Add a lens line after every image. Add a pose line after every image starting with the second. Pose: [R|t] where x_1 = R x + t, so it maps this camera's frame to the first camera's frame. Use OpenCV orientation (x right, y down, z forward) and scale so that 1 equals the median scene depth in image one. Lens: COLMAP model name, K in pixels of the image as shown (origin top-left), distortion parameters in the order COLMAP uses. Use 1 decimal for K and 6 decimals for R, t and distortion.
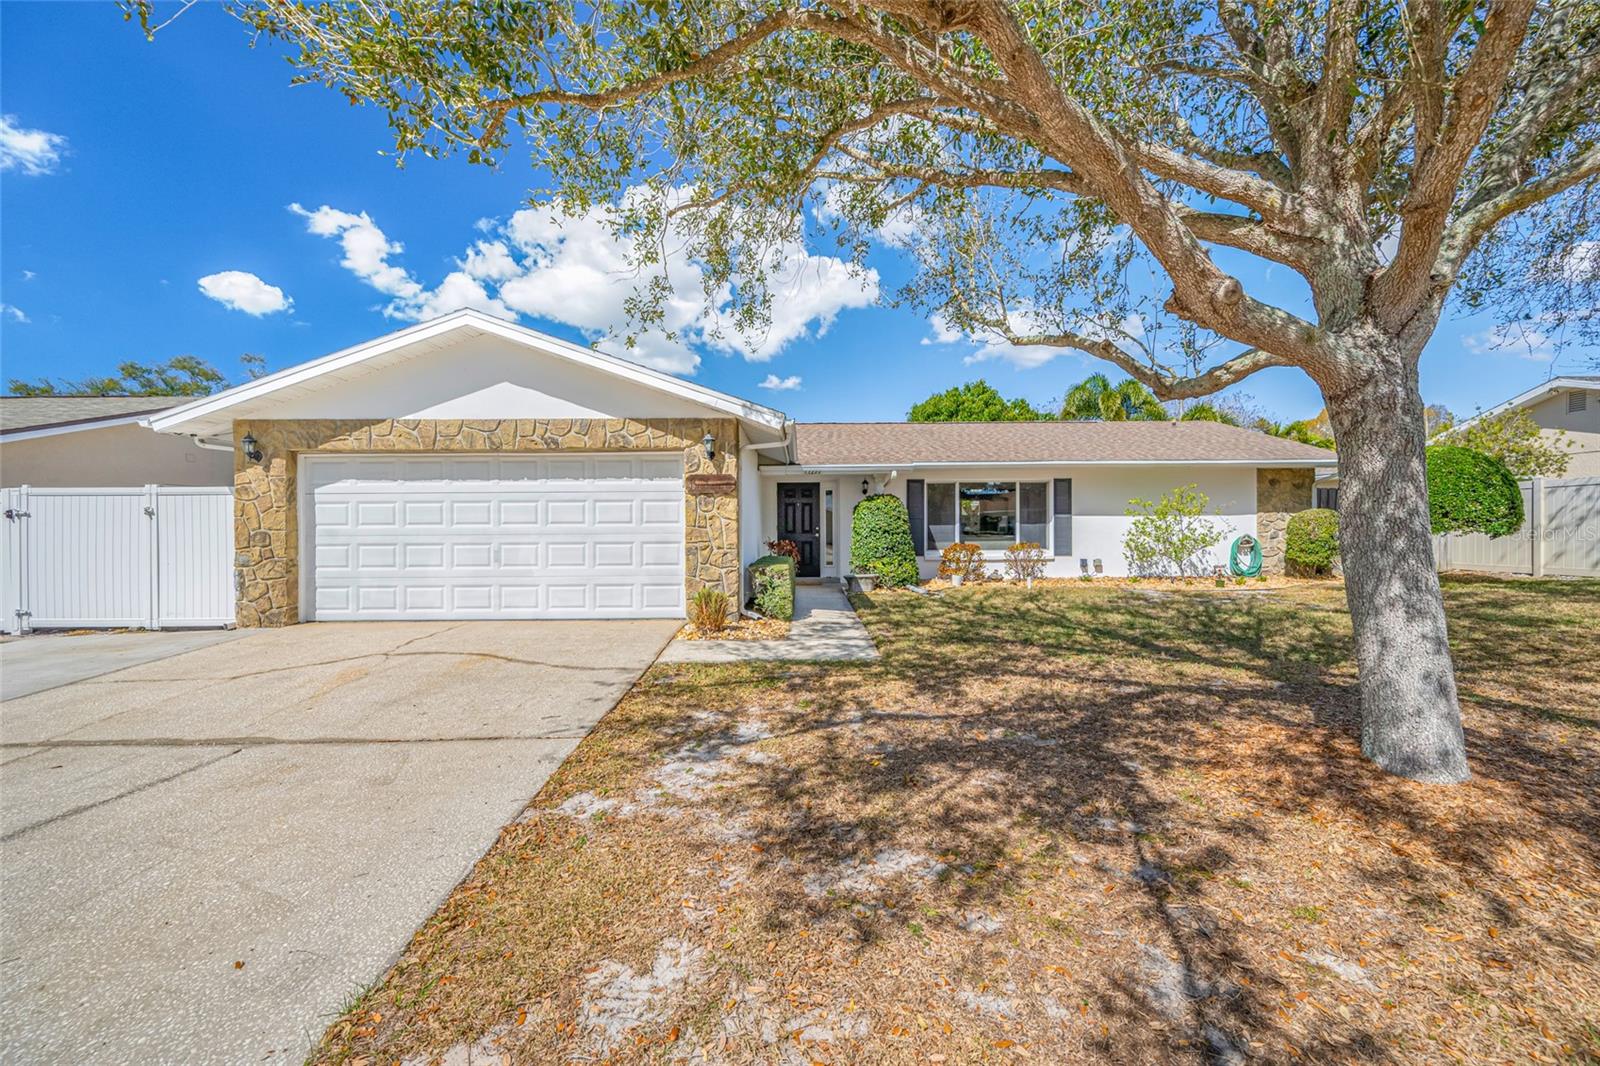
lens RADIAL K [[635.3, 0, 803.8], [0, 635.3, 531.8], [0, 0, 1]] dist [0.001695, -0.000280]
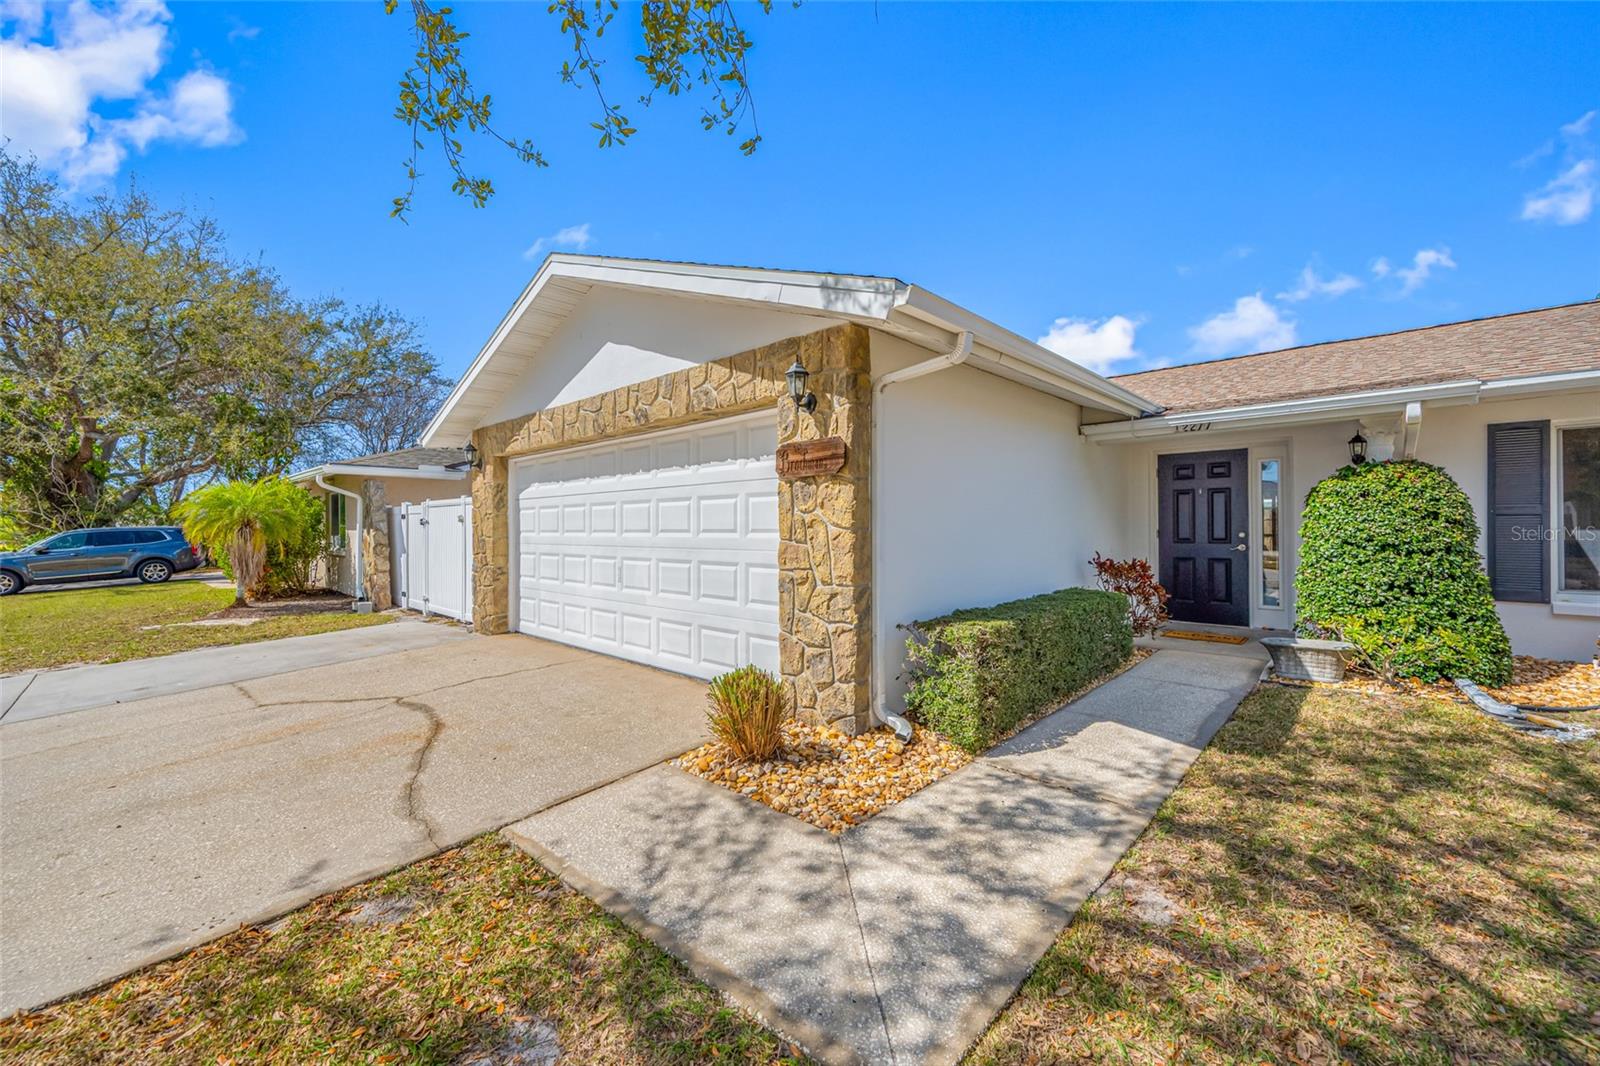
lens RADIAL K [[635.3, 0, 795.8], [0, 635.3, 522.3], [0, 0, 1]] dist [0.001695, -0.000280]
pose [[0.726401, -0.004190, -0.687258, 0.199199], [-0.001498, 0.999969, -0.007680, -0.019129], [0.687269, 0.006609, 0.726373, 0.606499]]
